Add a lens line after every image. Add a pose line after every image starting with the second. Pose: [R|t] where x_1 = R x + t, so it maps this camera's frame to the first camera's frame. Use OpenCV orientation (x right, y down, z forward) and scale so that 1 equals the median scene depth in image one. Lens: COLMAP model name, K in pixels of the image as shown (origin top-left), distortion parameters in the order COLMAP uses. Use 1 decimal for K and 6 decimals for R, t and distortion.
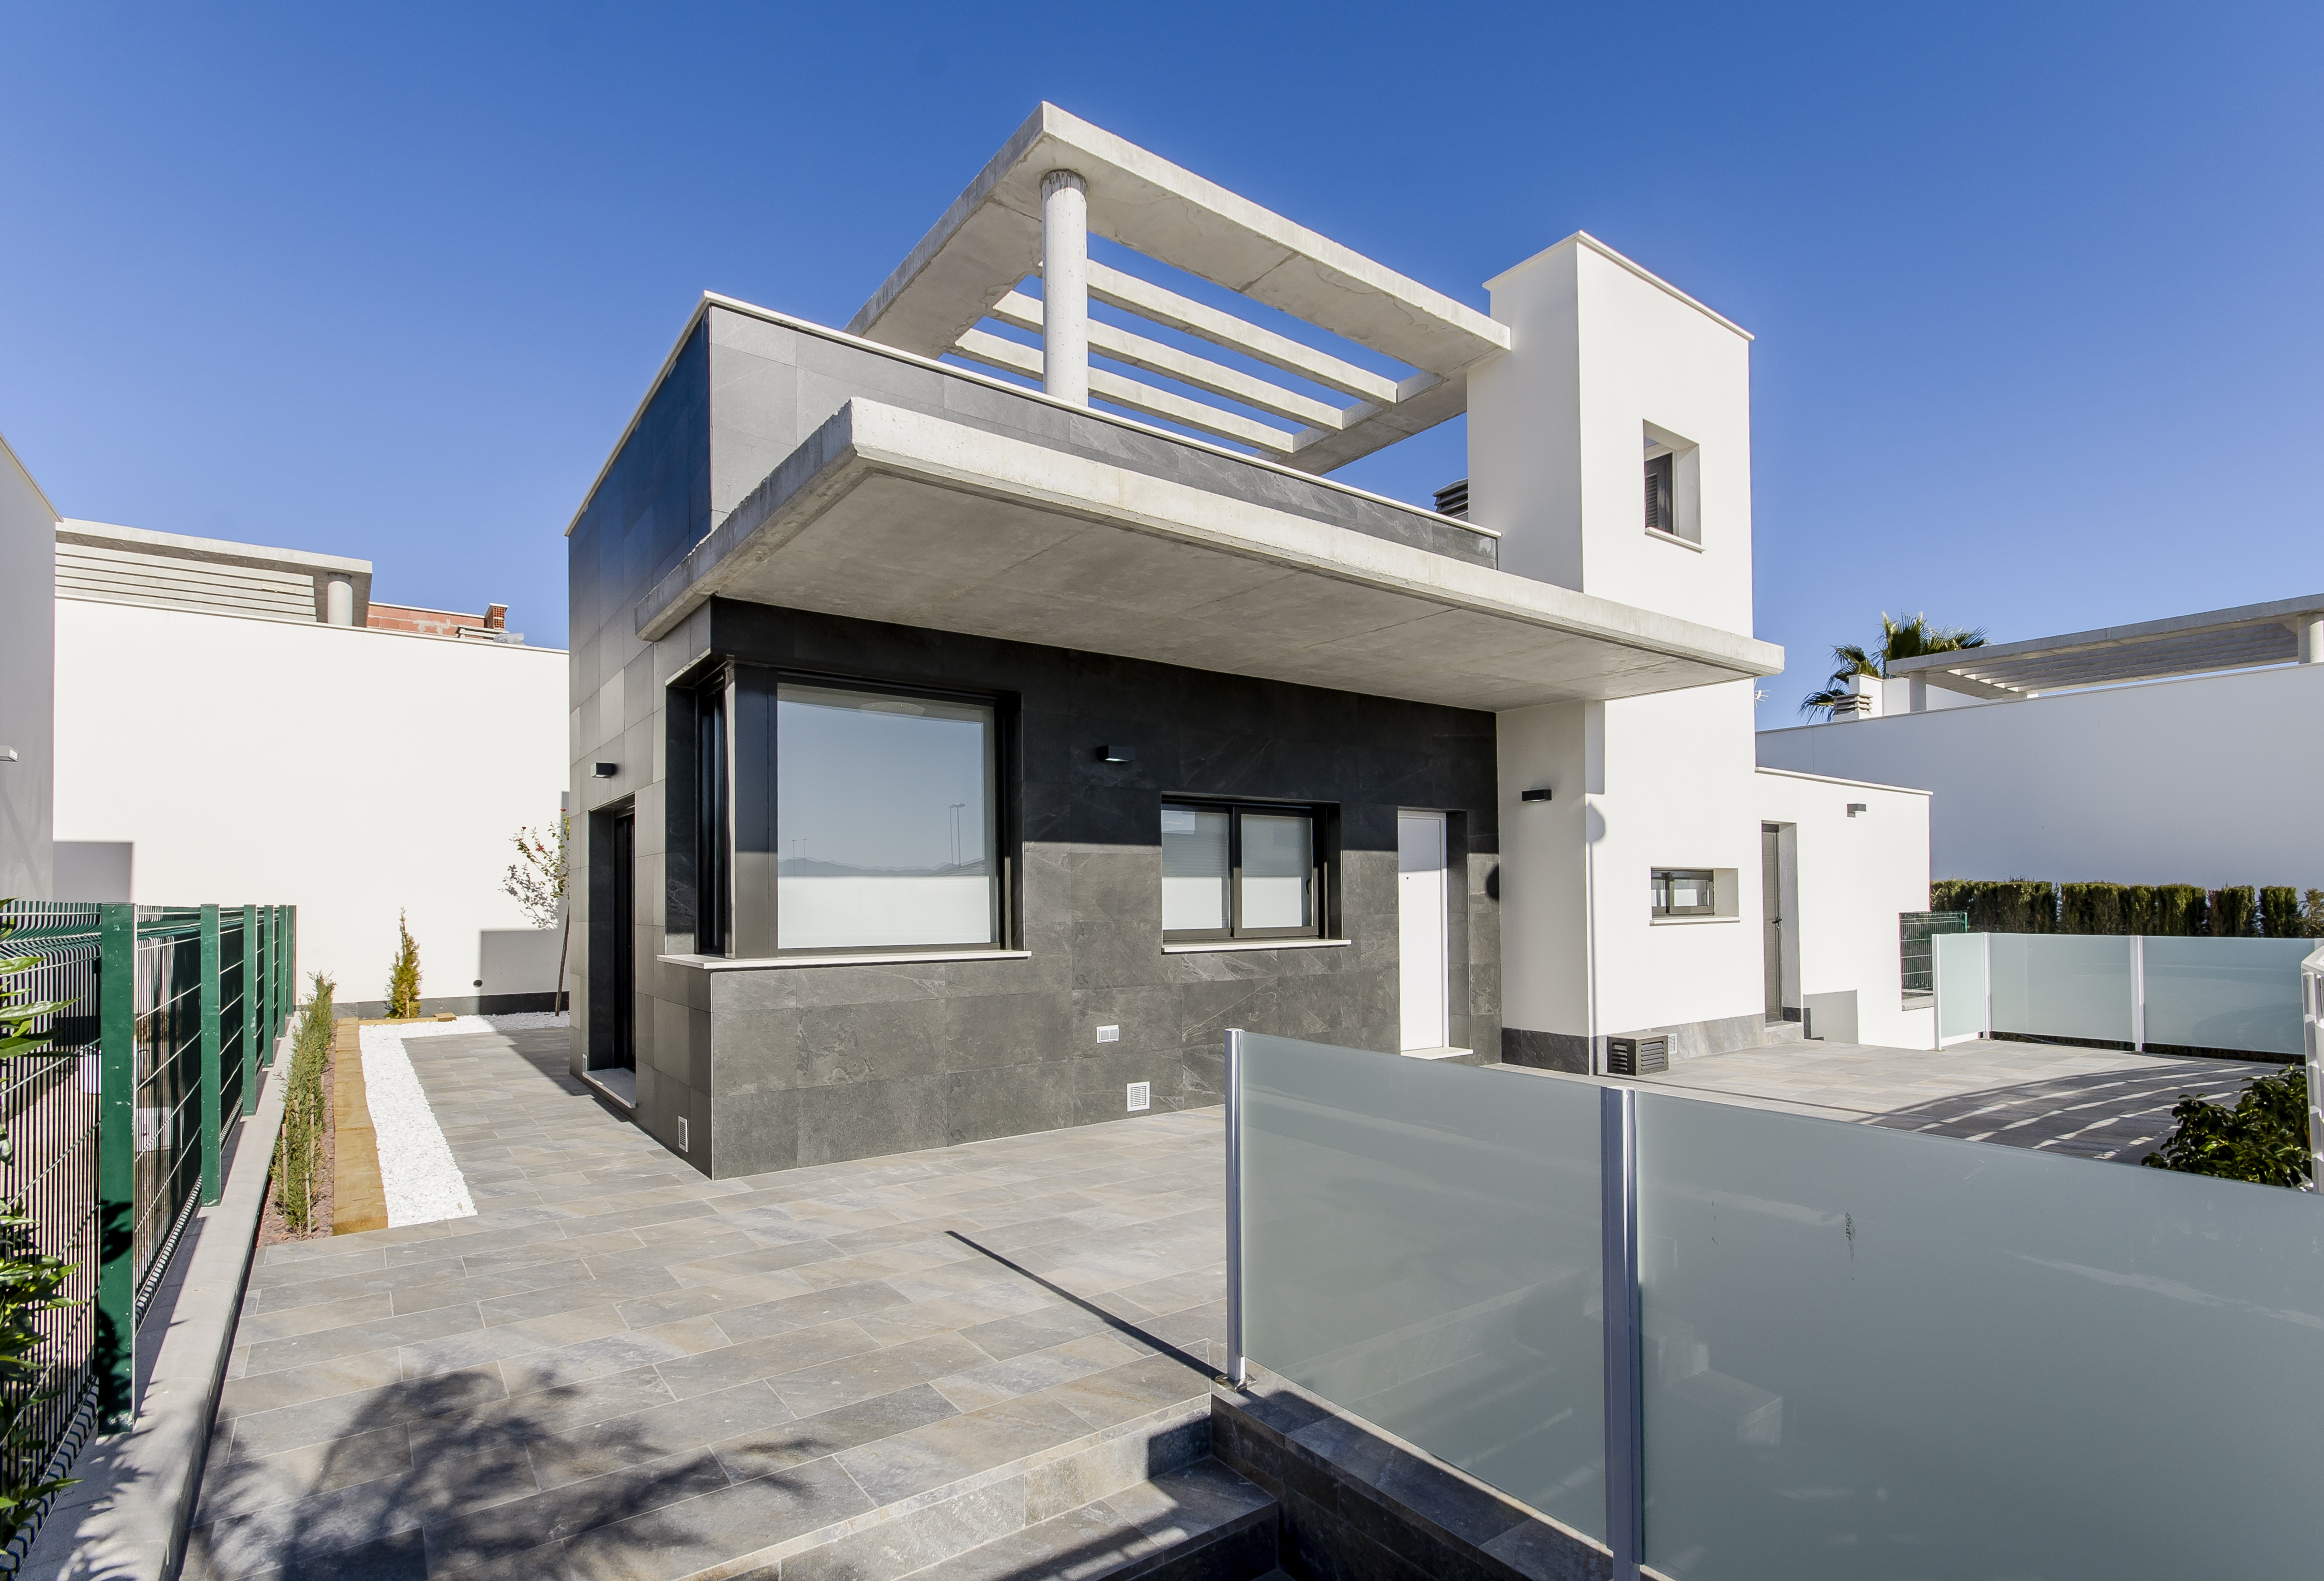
lens RADIAL K [[1127.7, 0, 1190.6], [0, 1127.7, 894.7], [0, 0, 1]] dist [0.000925, 0.000280]
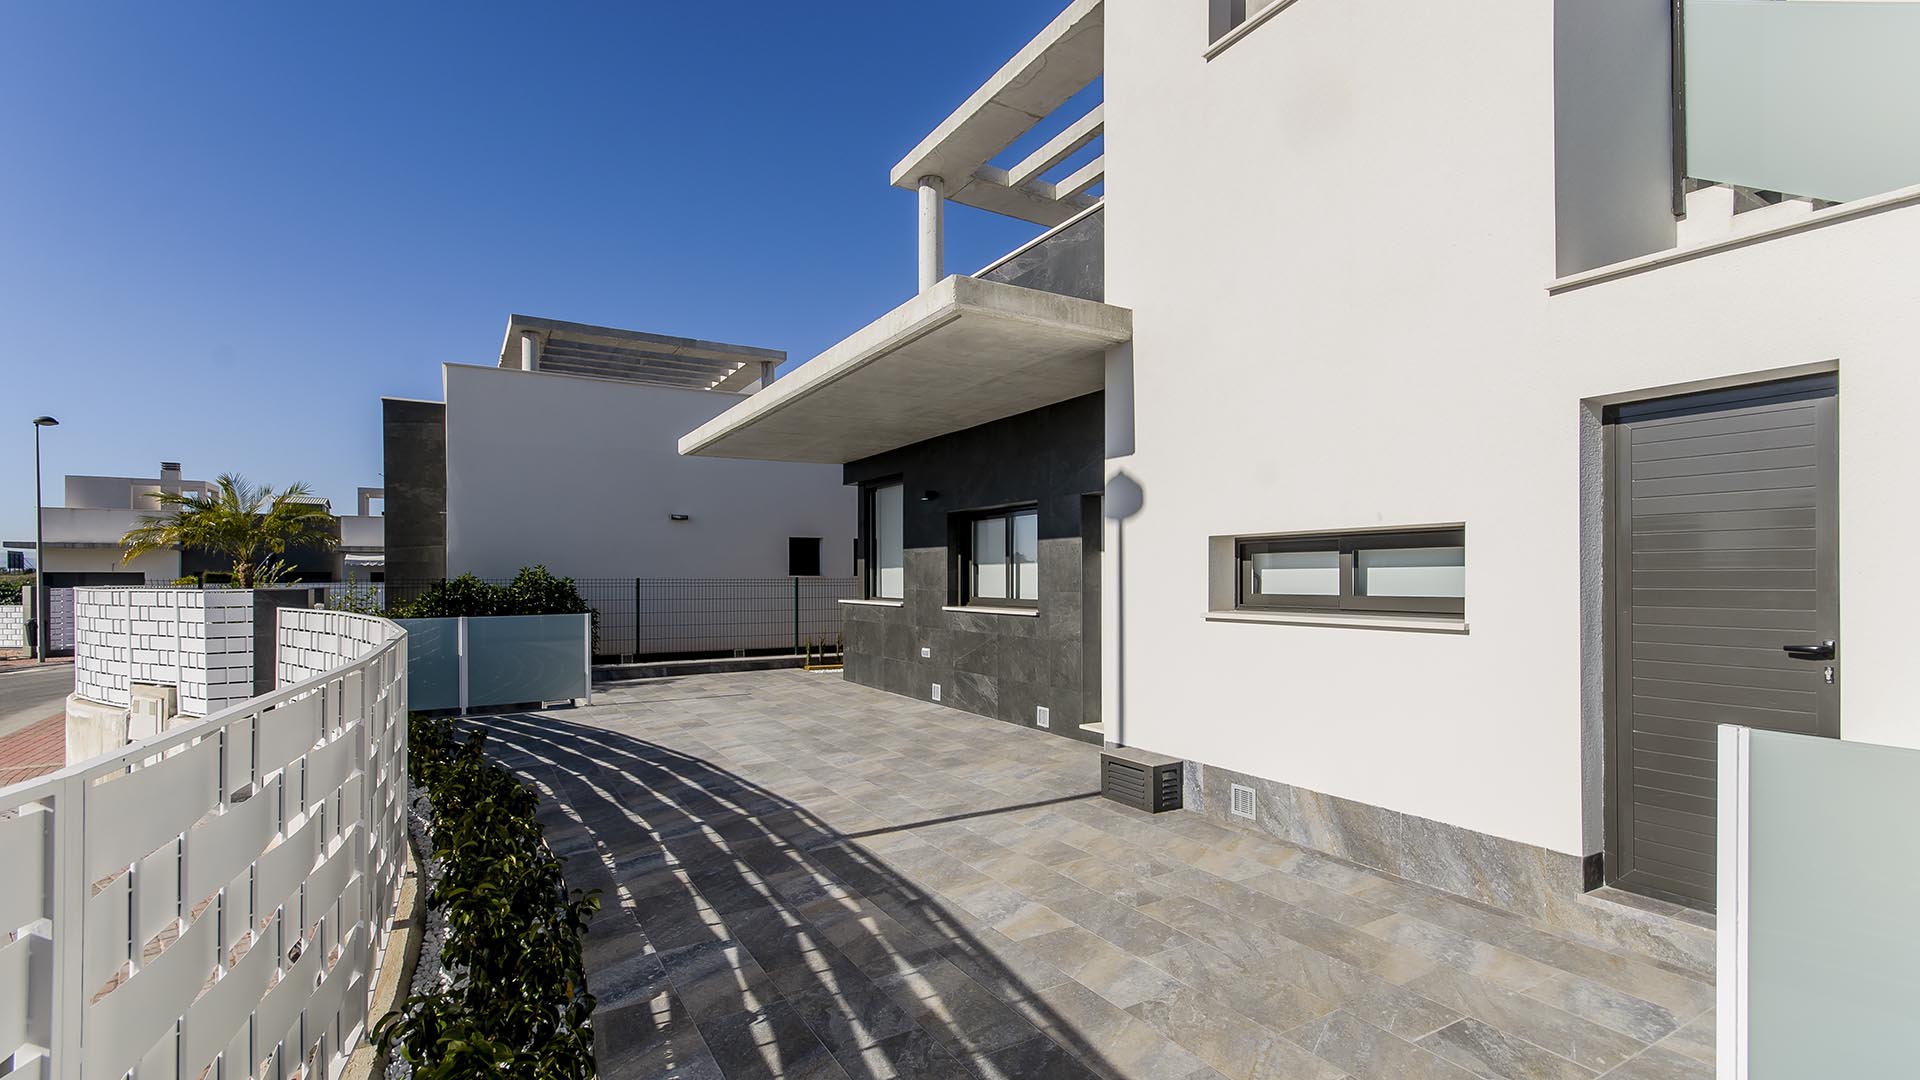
lens RADIAL K [[905.0, 0, 919.6], [0, 905.0, 572.1], [0, 0, 1]] dist [-0.000892, 0.006327]
pose [[-0.169665, 0.004885, -0.985490, 1.319009], [0.011968, 0.999924, 0.002896, -0.008713], [0.985429, -0.011303, -0.169711, 1.212477]]
